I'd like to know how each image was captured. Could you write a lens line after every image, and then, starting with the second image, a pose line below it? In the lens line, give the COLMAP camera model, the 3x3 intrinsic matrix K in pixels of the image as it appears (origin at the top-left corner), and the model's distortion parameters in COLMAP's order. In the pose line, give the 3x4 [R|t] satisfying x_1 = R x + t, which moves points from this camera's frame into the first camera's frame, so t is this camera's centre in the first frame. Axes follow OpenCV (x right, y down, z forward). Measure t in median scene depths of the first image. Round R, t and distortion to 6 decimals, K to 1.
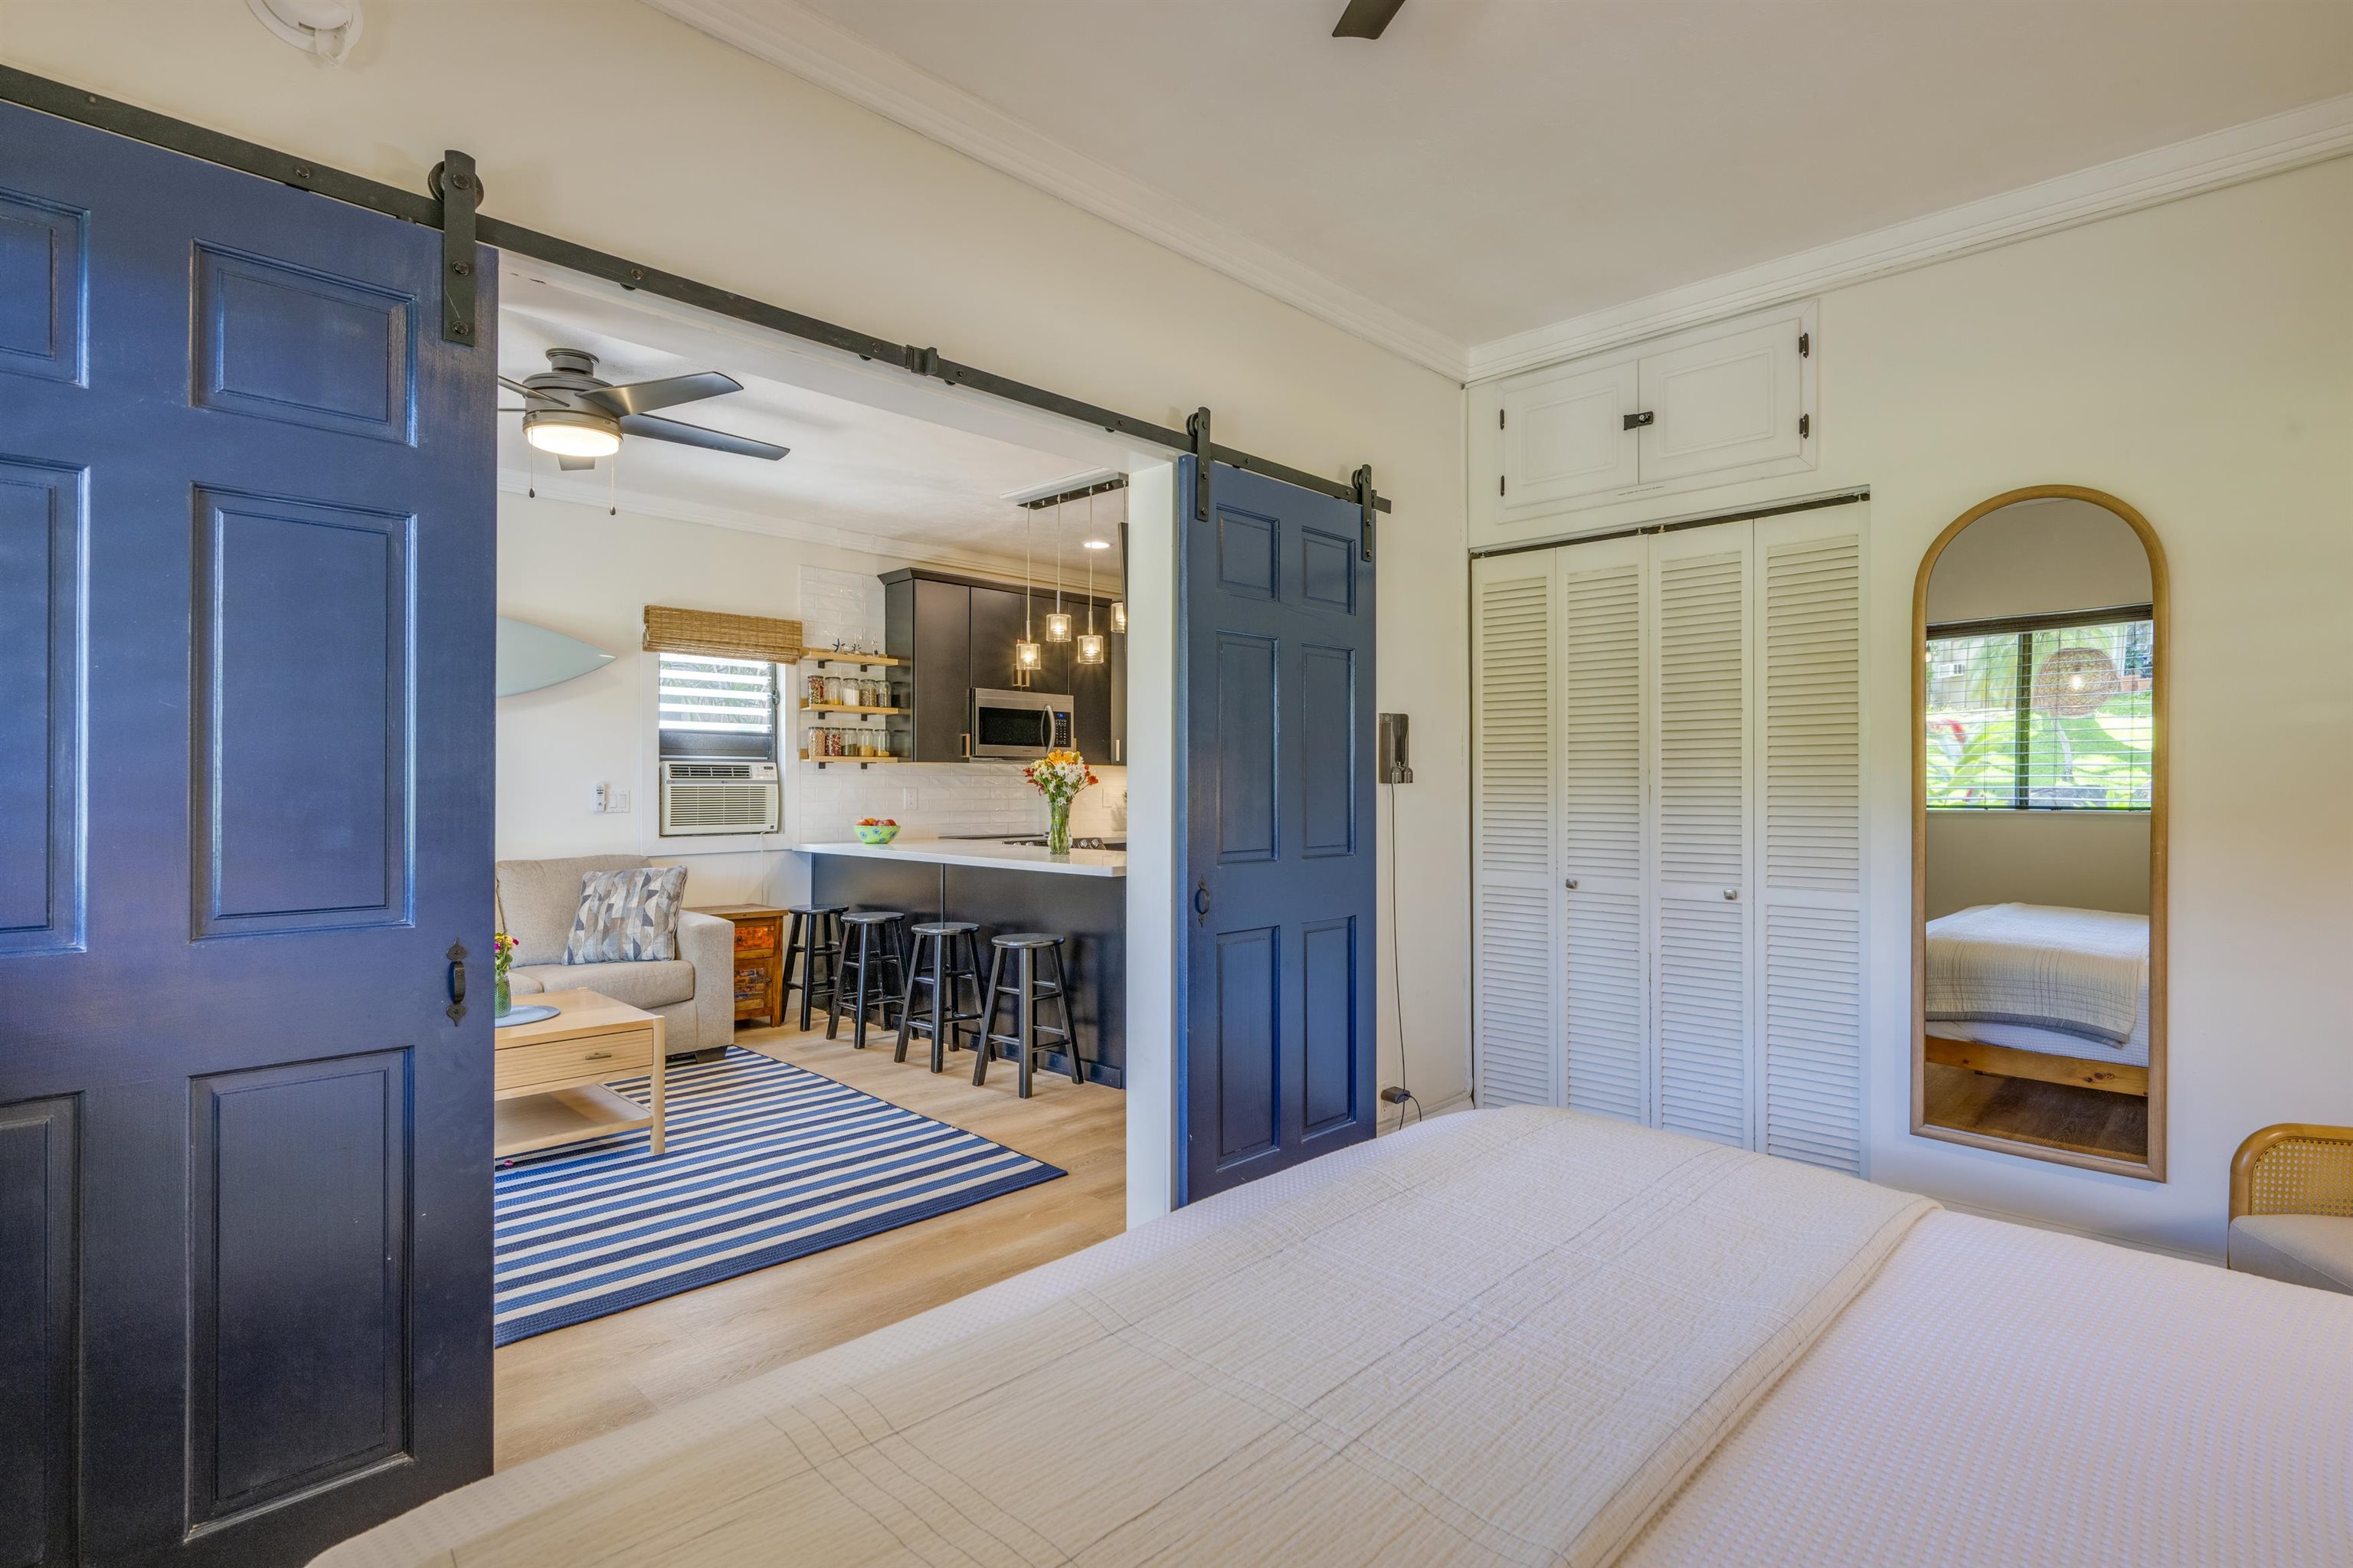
lens RADIAL K [[1115.5, 0, 1165.7], [0, 1115.5, 782.7], [0, 0, 1]] dist [0.001778, 0.000034]
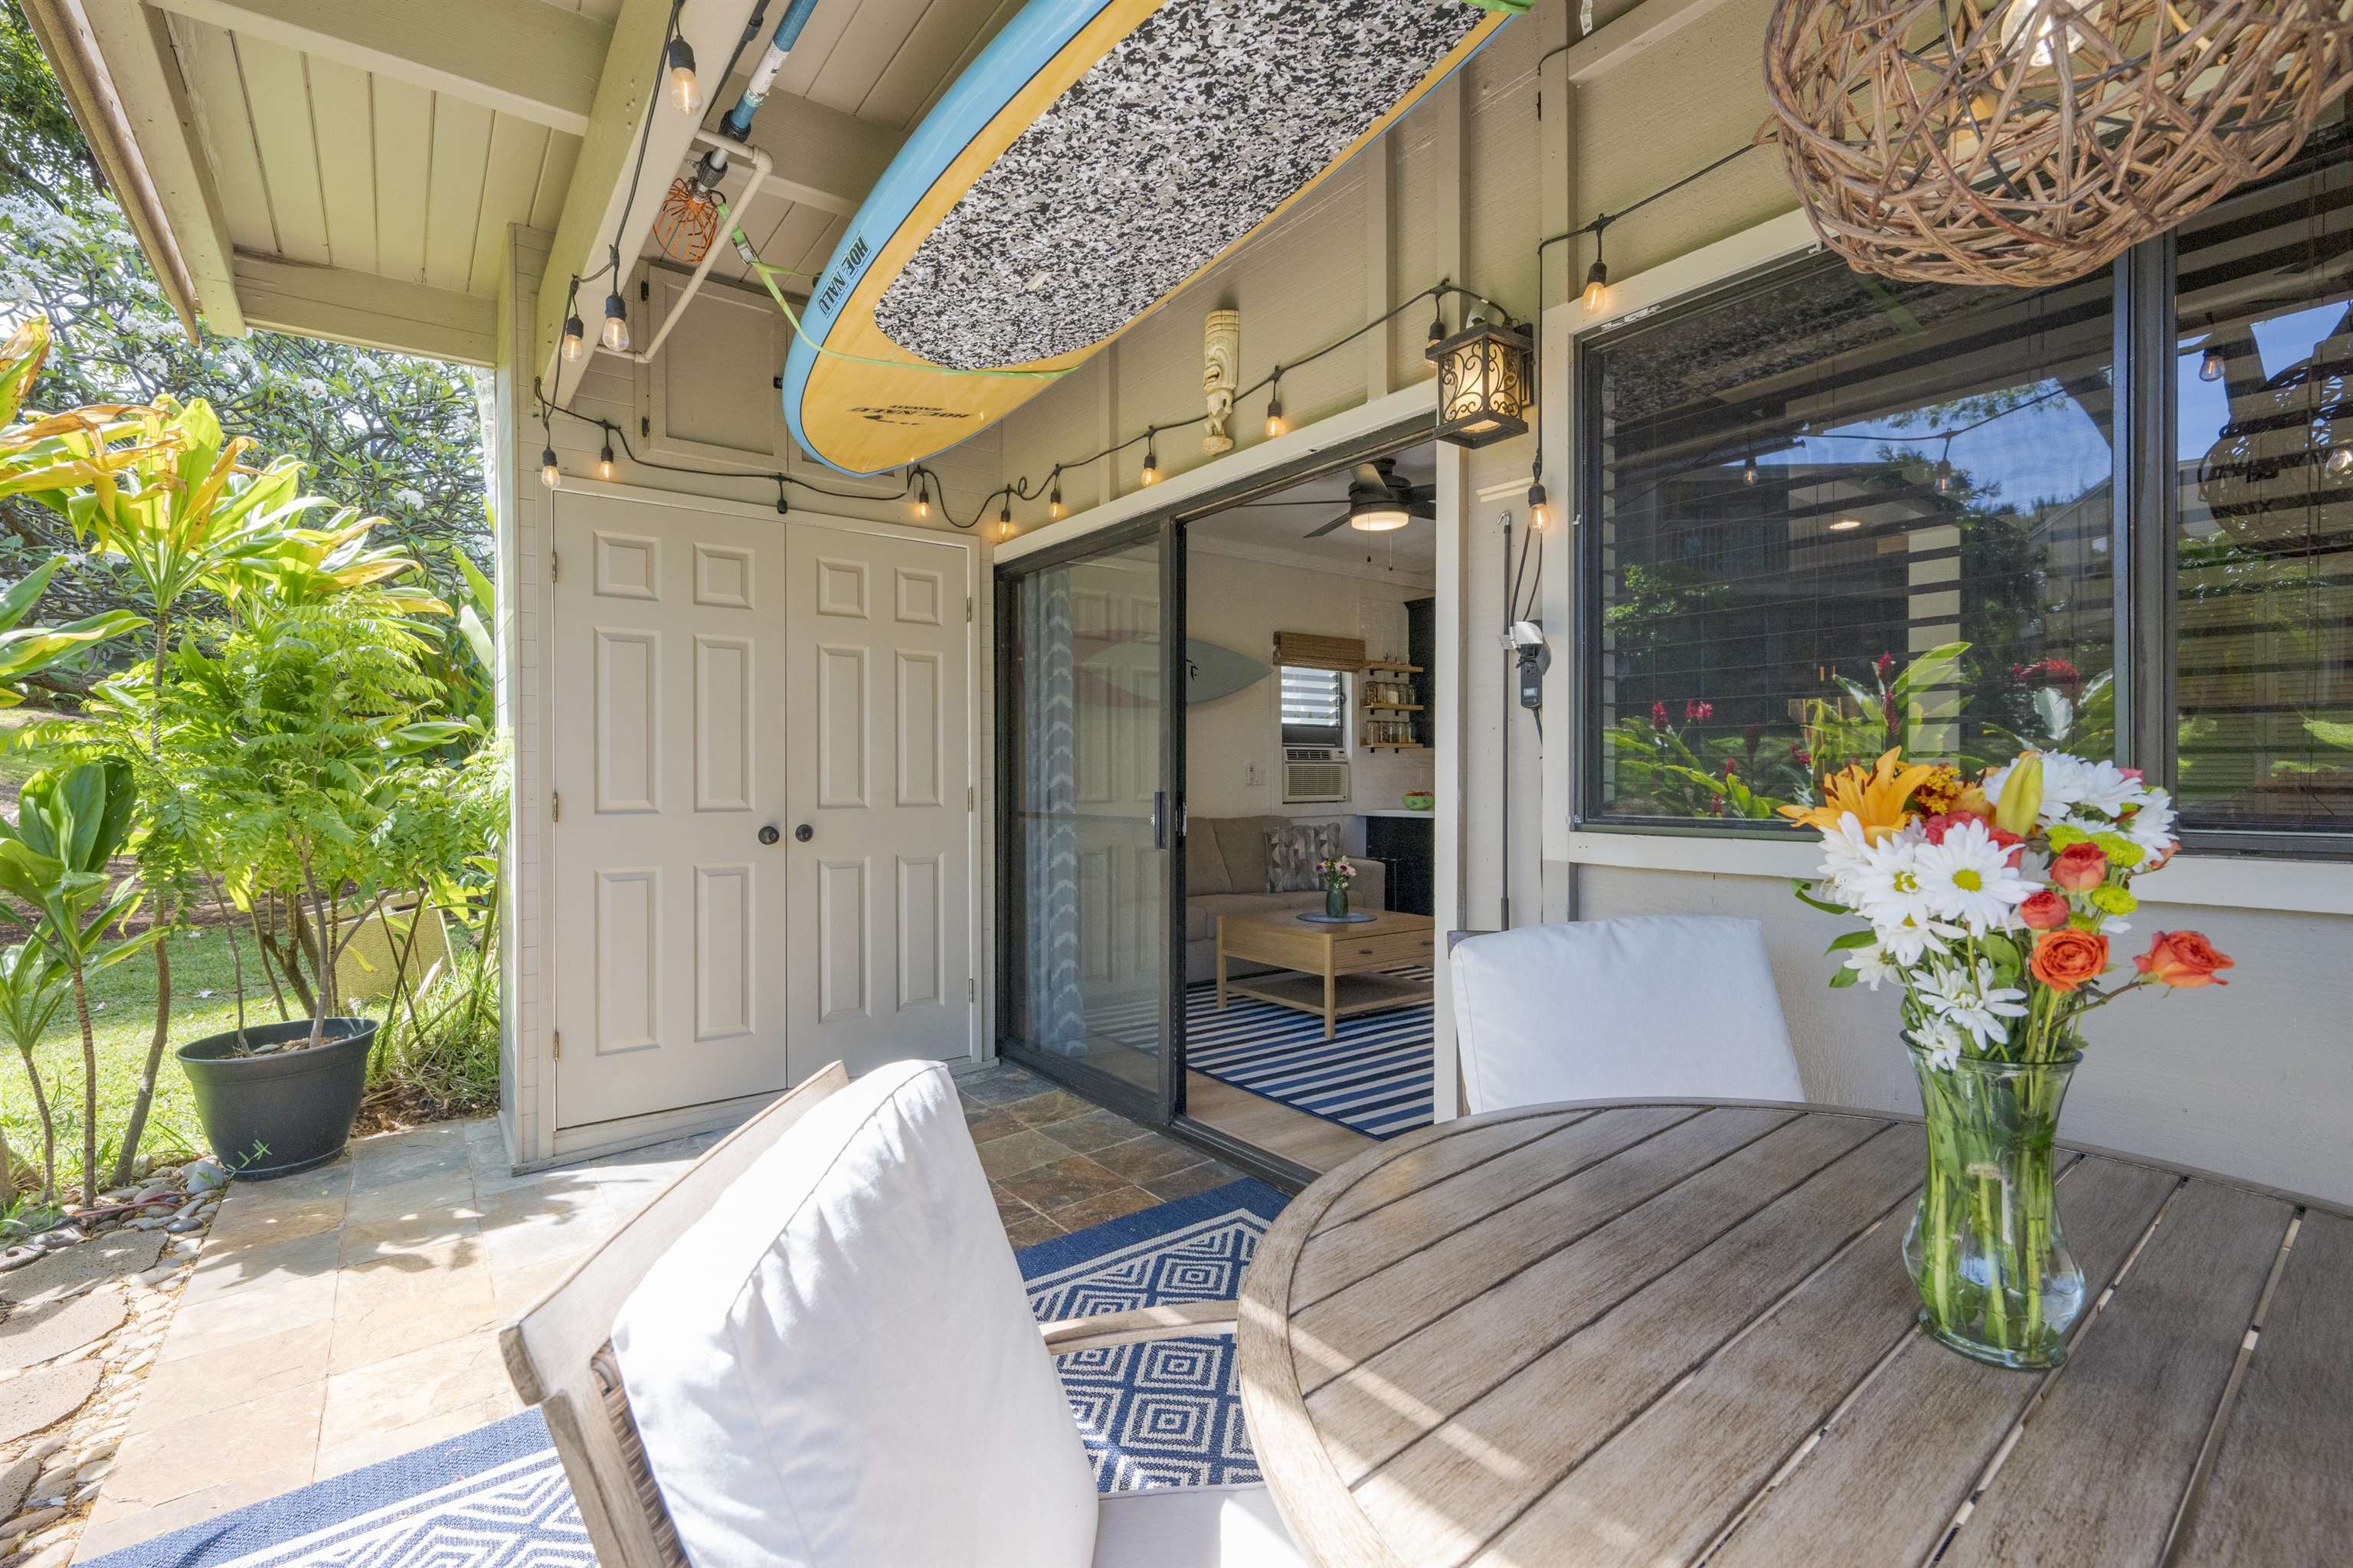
lens RADIAL K [[1033.2, 0, 1187.6], [0, 1033.2, 781.7], [0, 0, 1]] dist [-0.002847, -0.000072]
pose [[0.989961, -0.002716, -0.141318, -0.390672], [0.003792, 0.999966, 0.007344, 0.012865], [0.141293, -0.007806, 0.989937, -0.247801]]
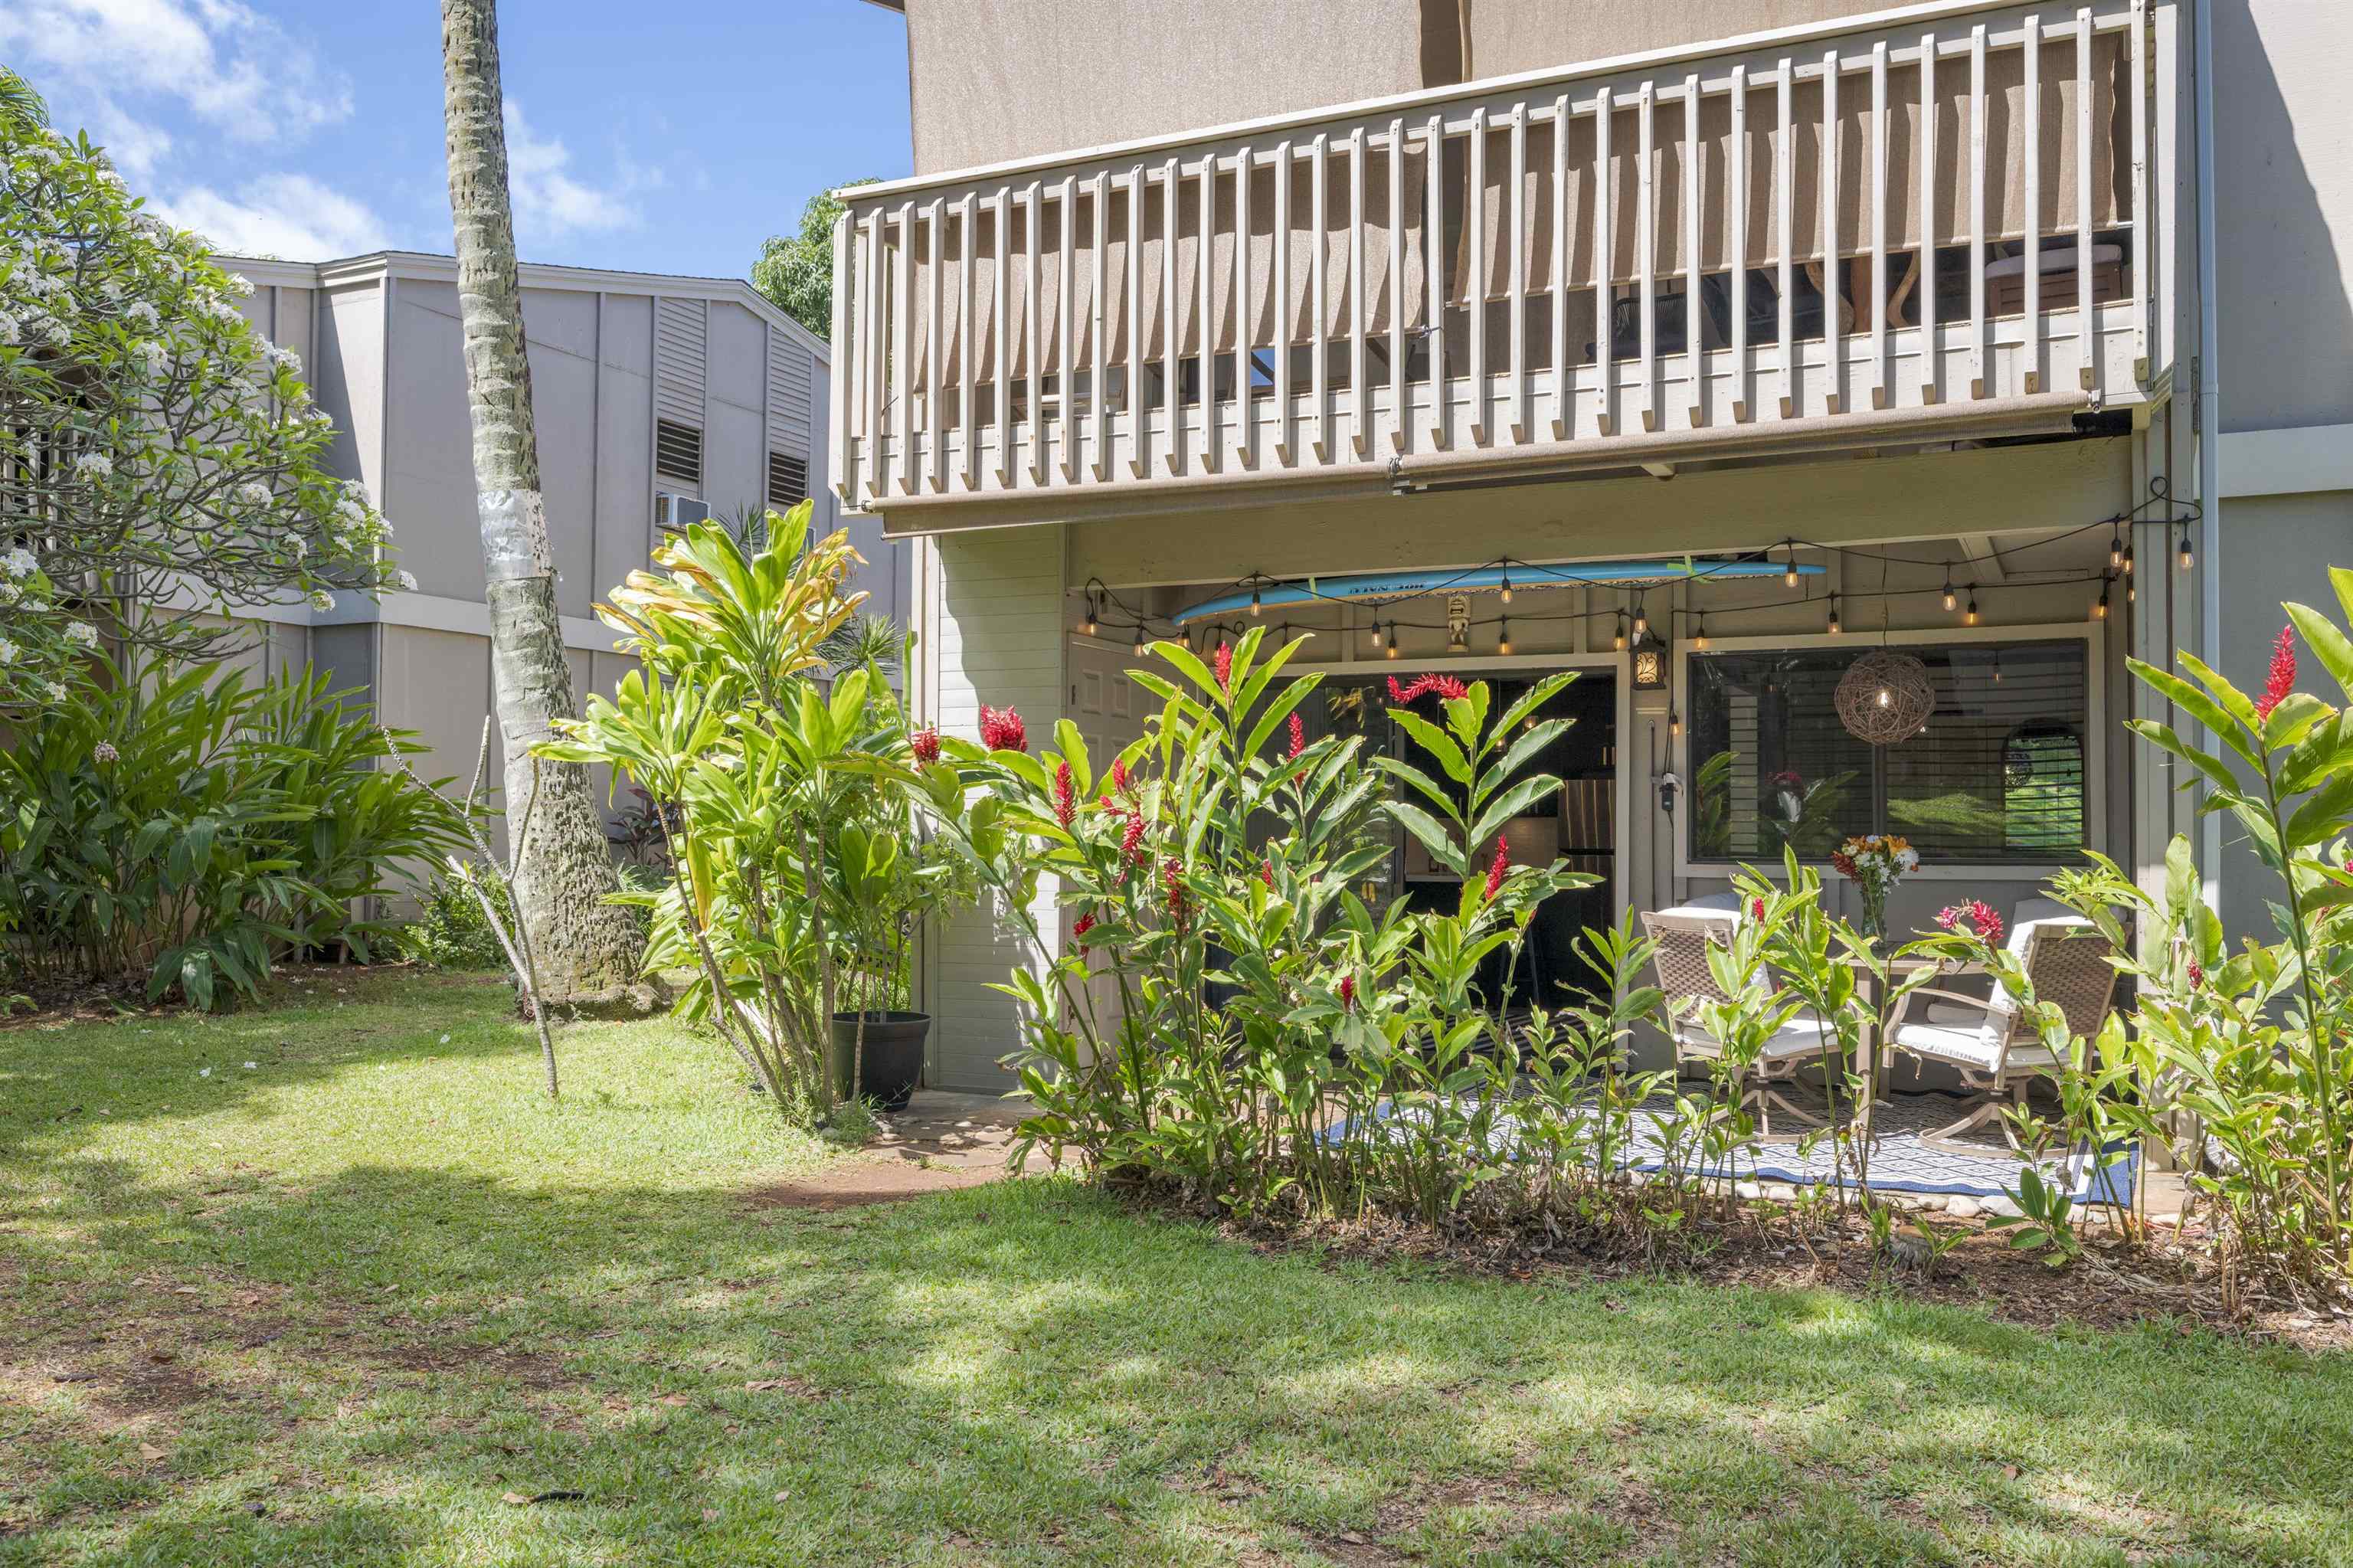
lens RADIAL K [[1906.3, 0, 1177.2], [0, 1906.3, 787.0], [0, 0, 1]] dist [0.000933, 0.000056]
pose [[0.946126, 0.017377, 0.323333, -3.321000], [-0.008434, 0.999543, -0.029040, 0.035236], [-0.323690, 0.024748, 0.945839, -3.706047]]
